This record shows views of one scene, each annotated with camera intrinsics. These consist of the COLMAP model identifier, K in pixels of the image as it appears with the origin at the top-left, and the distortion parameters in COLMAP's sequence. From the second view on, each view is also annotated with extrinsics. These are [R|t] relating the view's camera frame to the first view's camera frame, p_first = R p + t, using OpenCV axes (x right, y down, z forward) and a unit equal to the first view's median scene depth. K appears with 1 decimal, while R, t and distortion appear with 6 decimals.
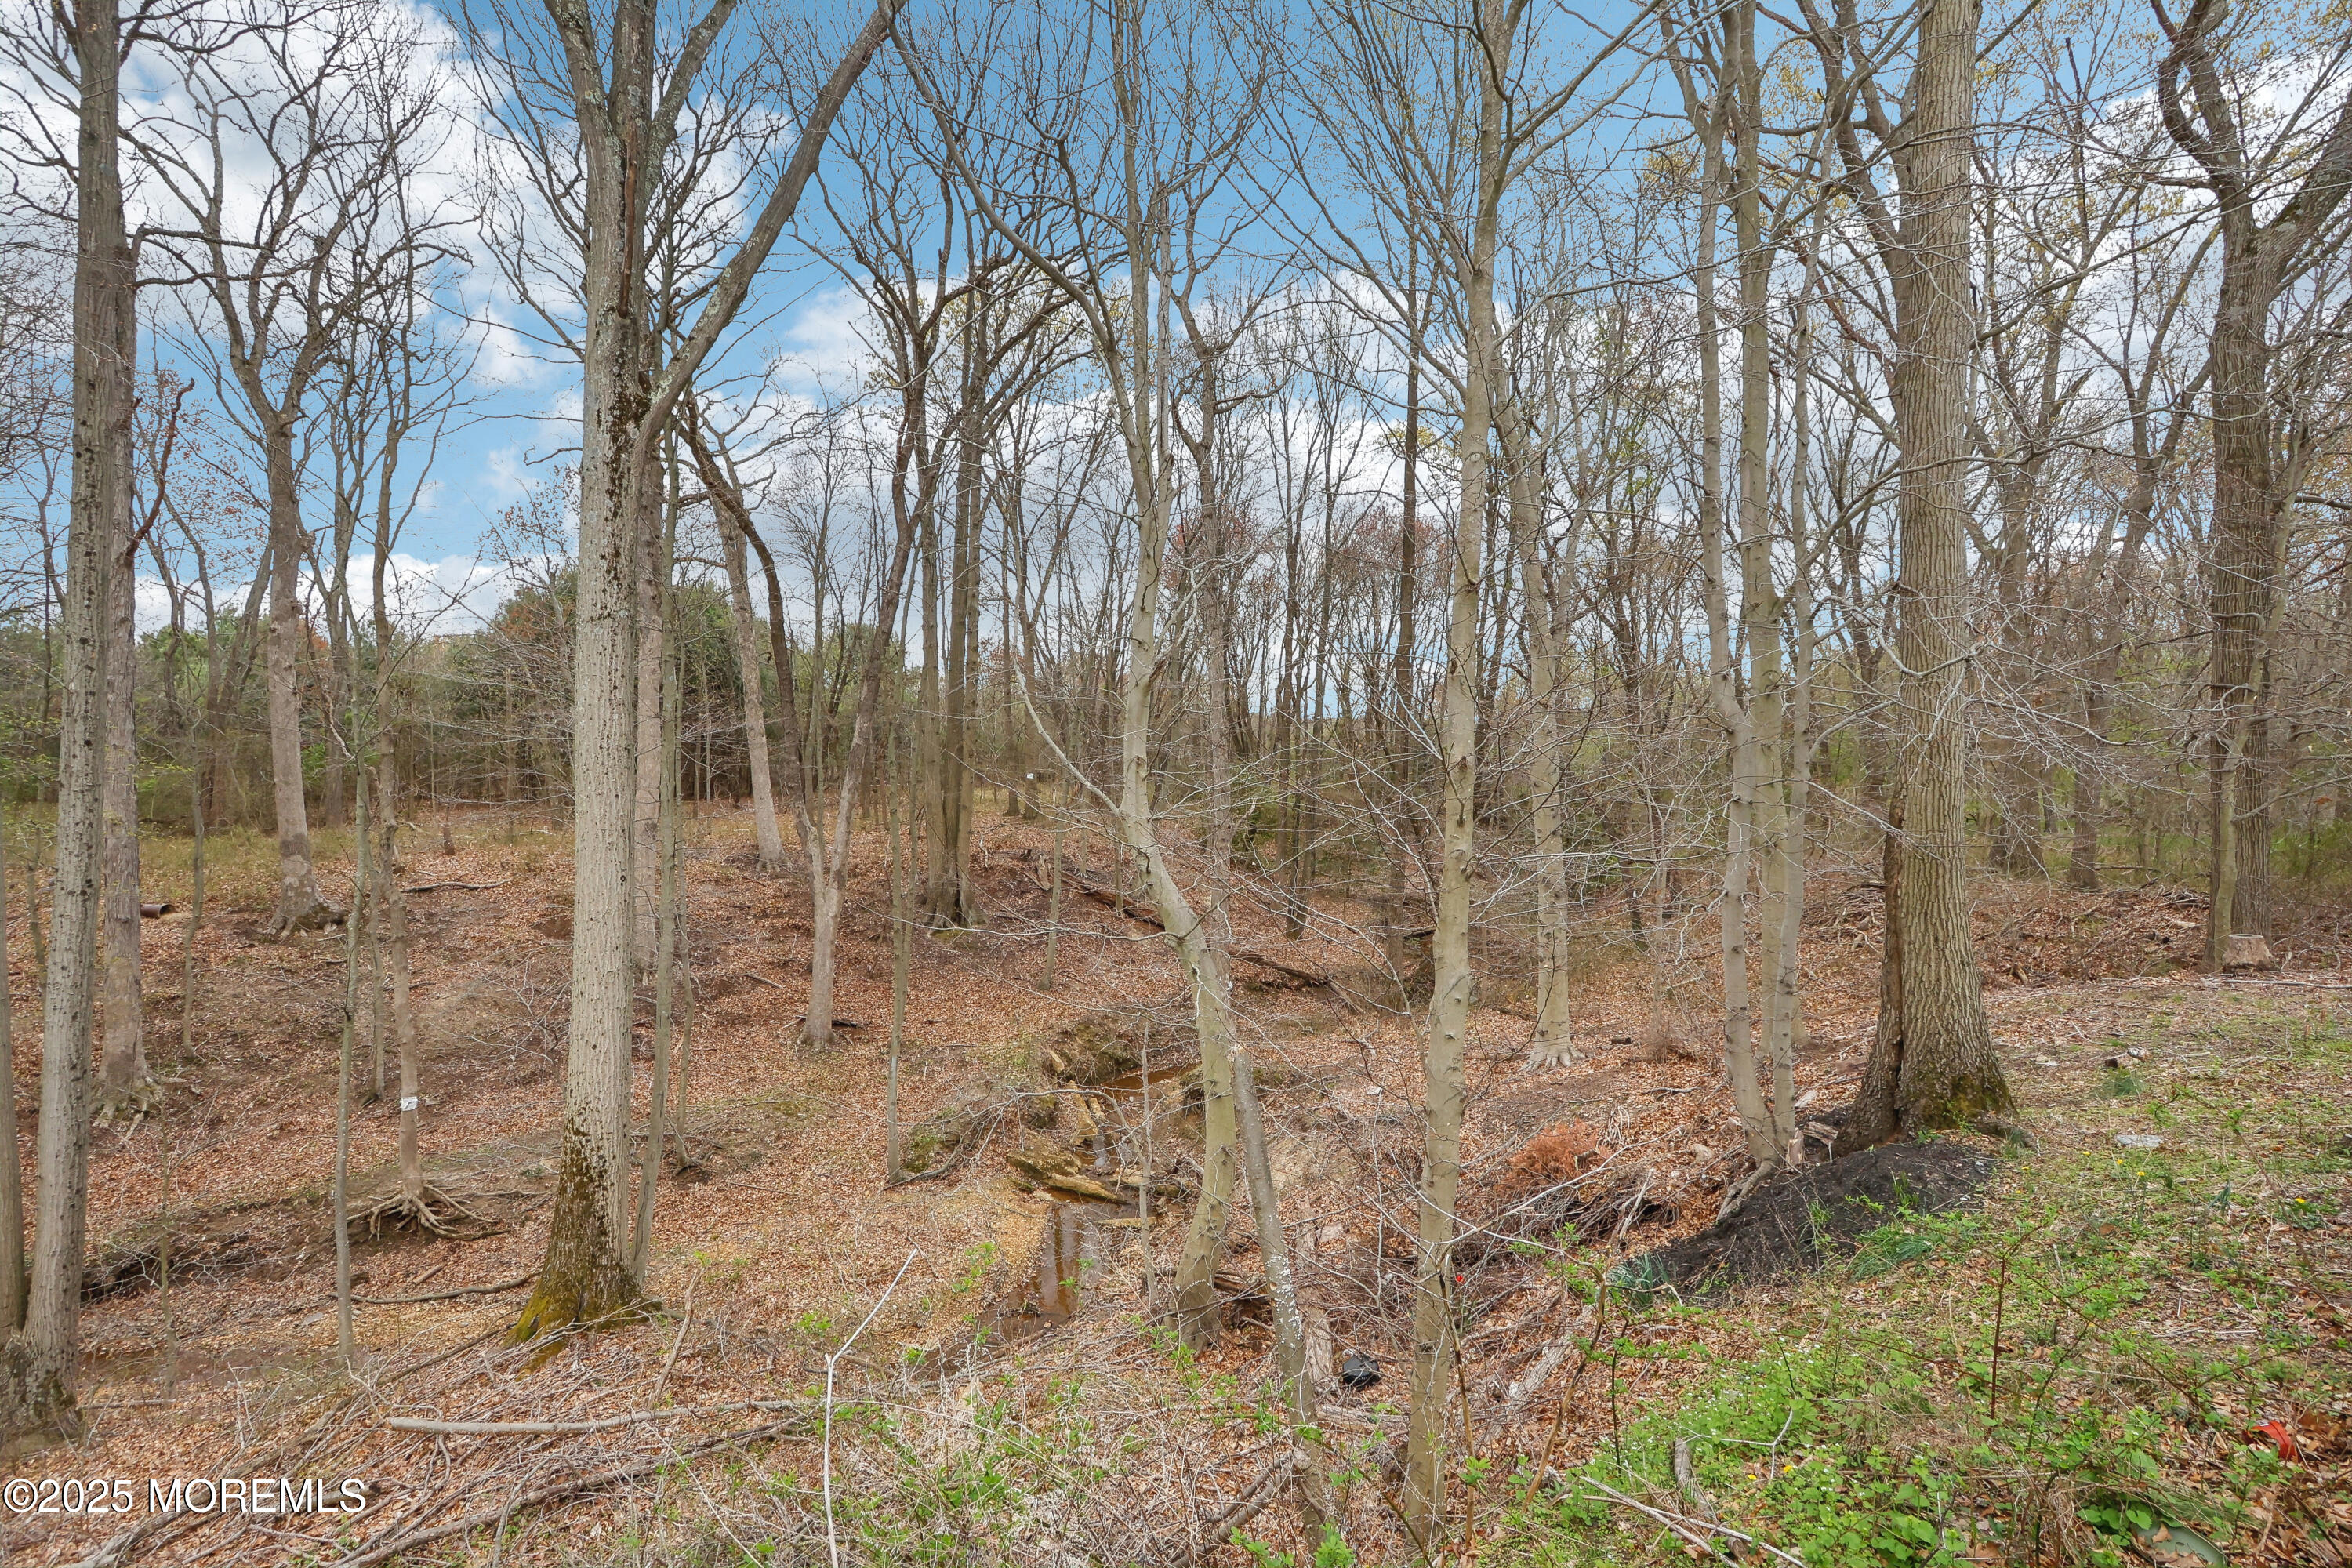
lens RADIAL K [[1055.8, 0, 1169.2], [0, 1055.8, 789.9], [0, 0, 1]] dist [-0.017521, 0.003549]
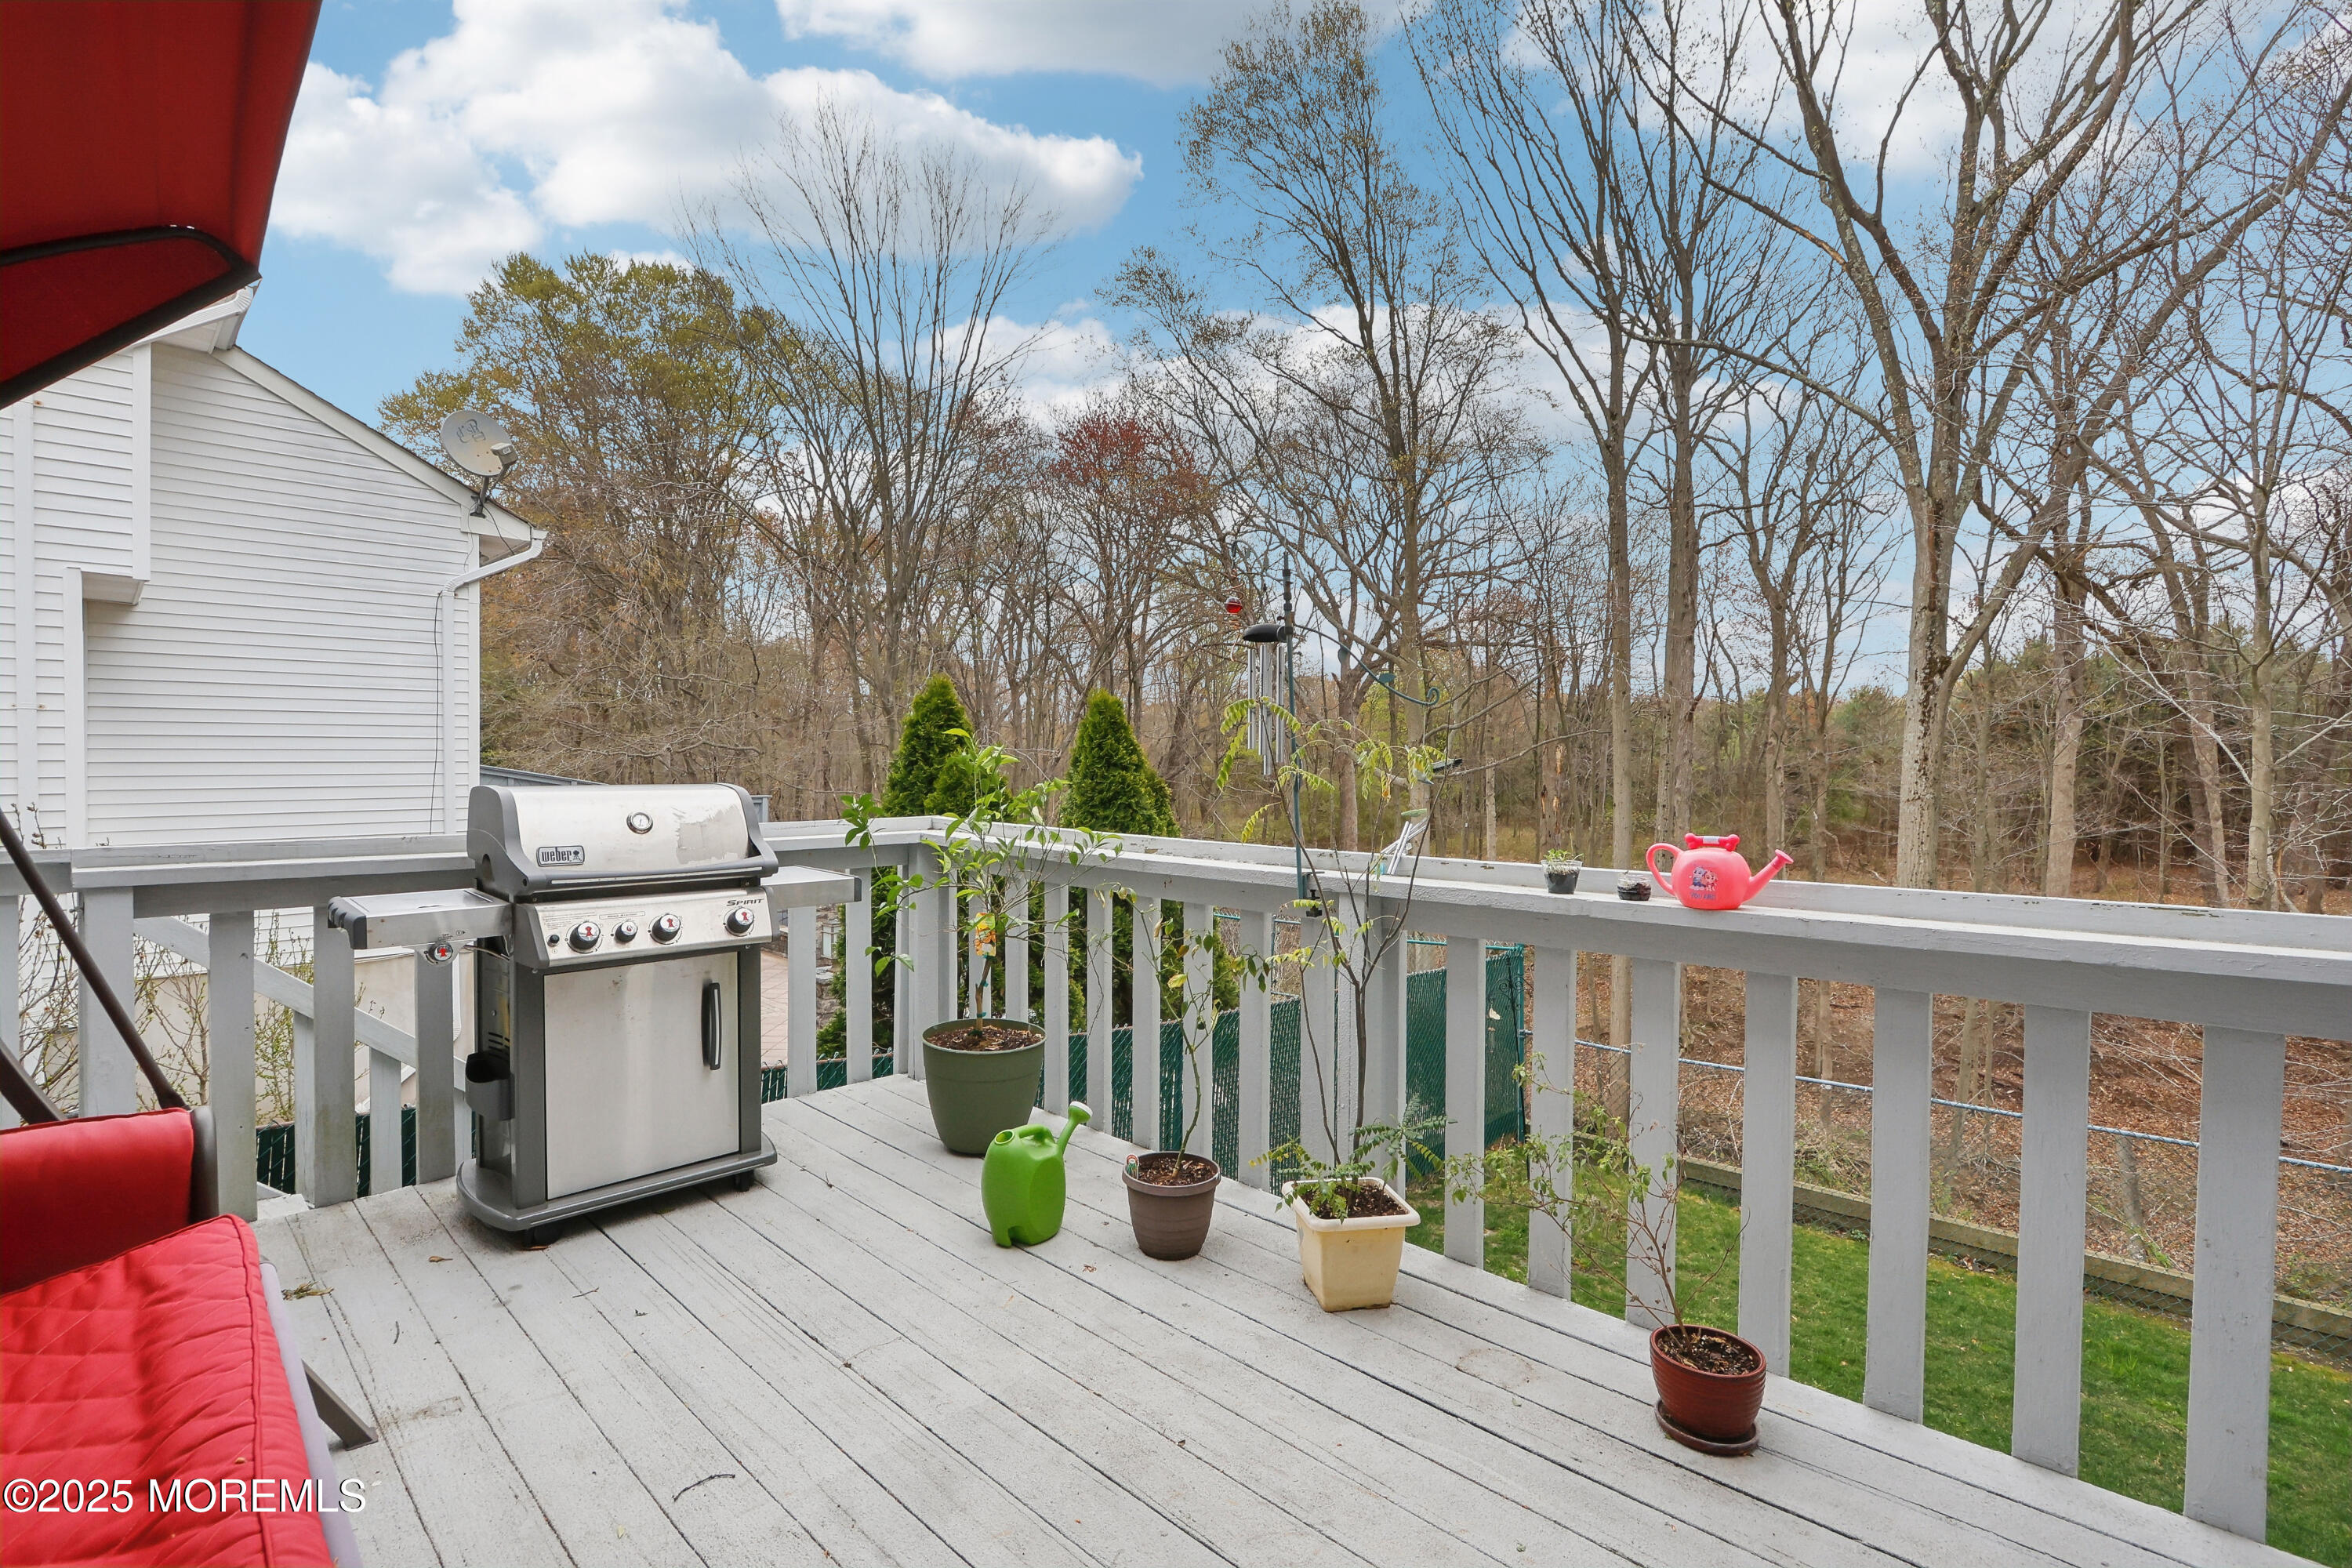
lens RADIAL K [[1085.5, 0, 1165.4], [0, 1085.5, 786.5], [0, 0, 1]] dist [-0.016379, 0.000441]
pose [[0.321966, 0.015665, -0.946622, 0.339170], [-0.035292, 0.999367, 0.004534, -0.078502], [0.946093, 0.031948, 0.322315, -0.321046]]
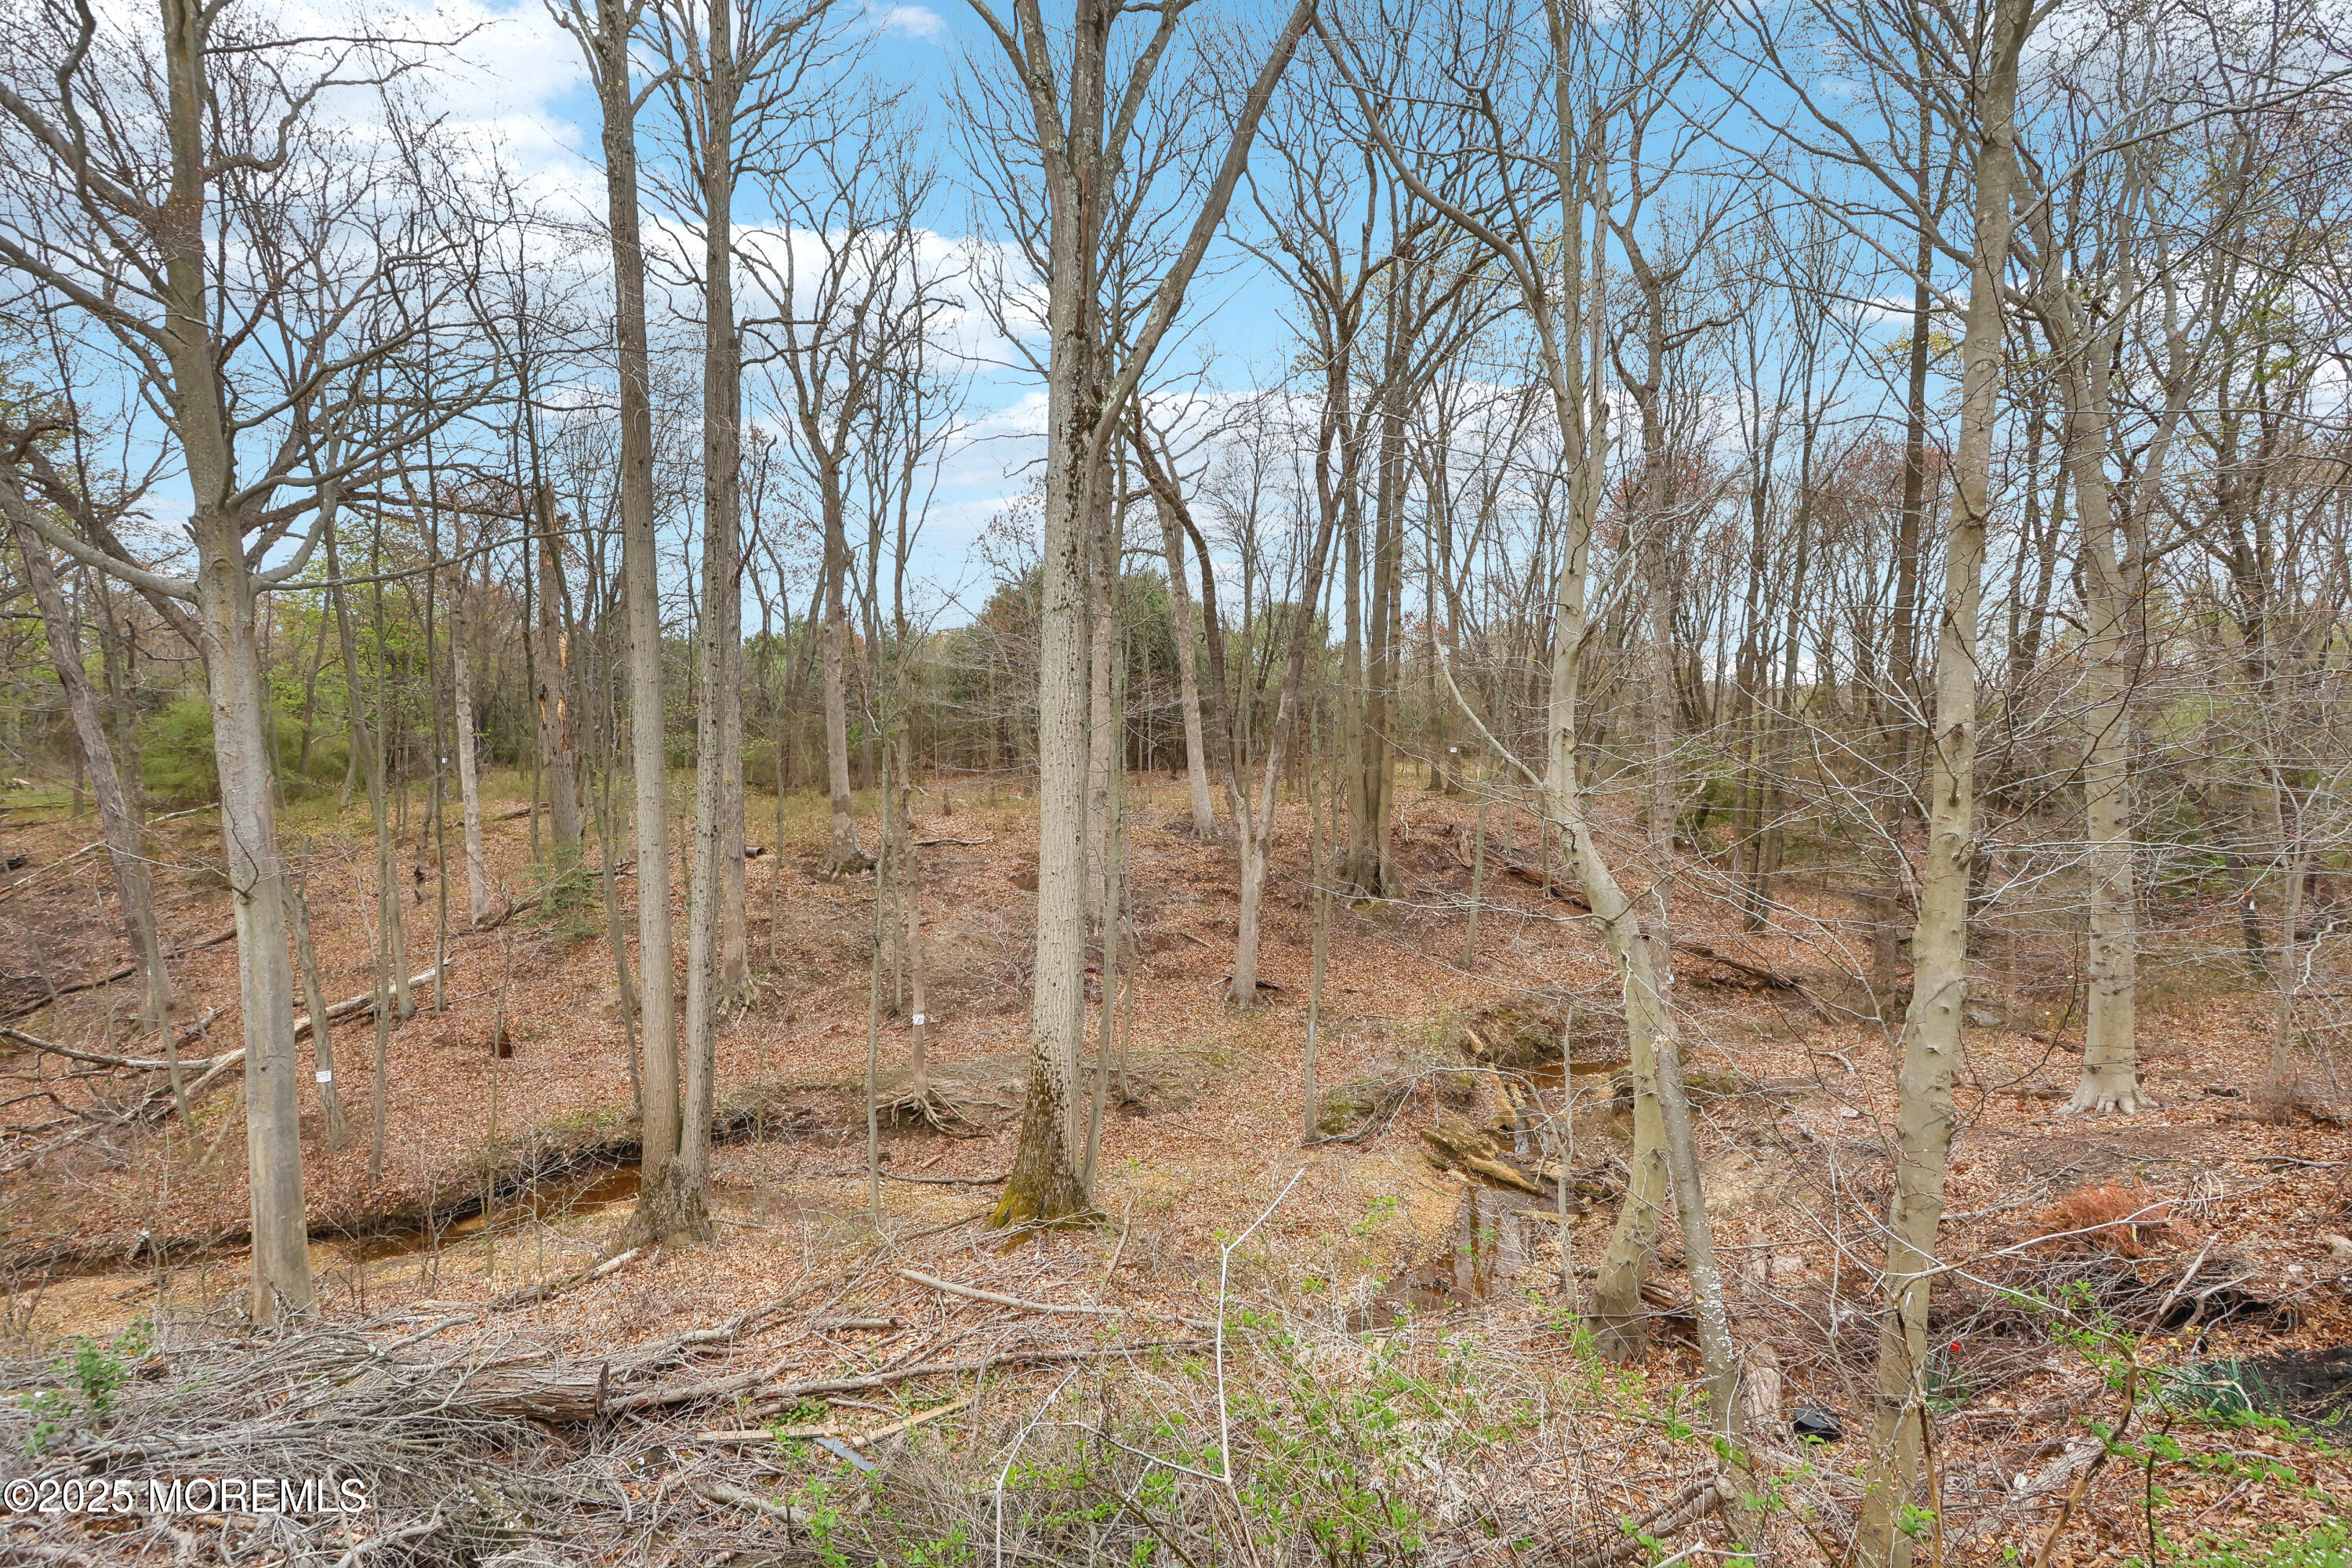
lens RADIAL K [[1055.8, 0, 1169.2], [0, 1055.8, 789.9], [0, 0, 1]] dist [-0.017521, 0.003549]
pose [[0.922812, 0.016599, -0.384892, 0.004499], [-0.007244, 0.999642, 0.025743, 0.001108], [0.385181, -0.020968, 0.922603, -0.006046]]
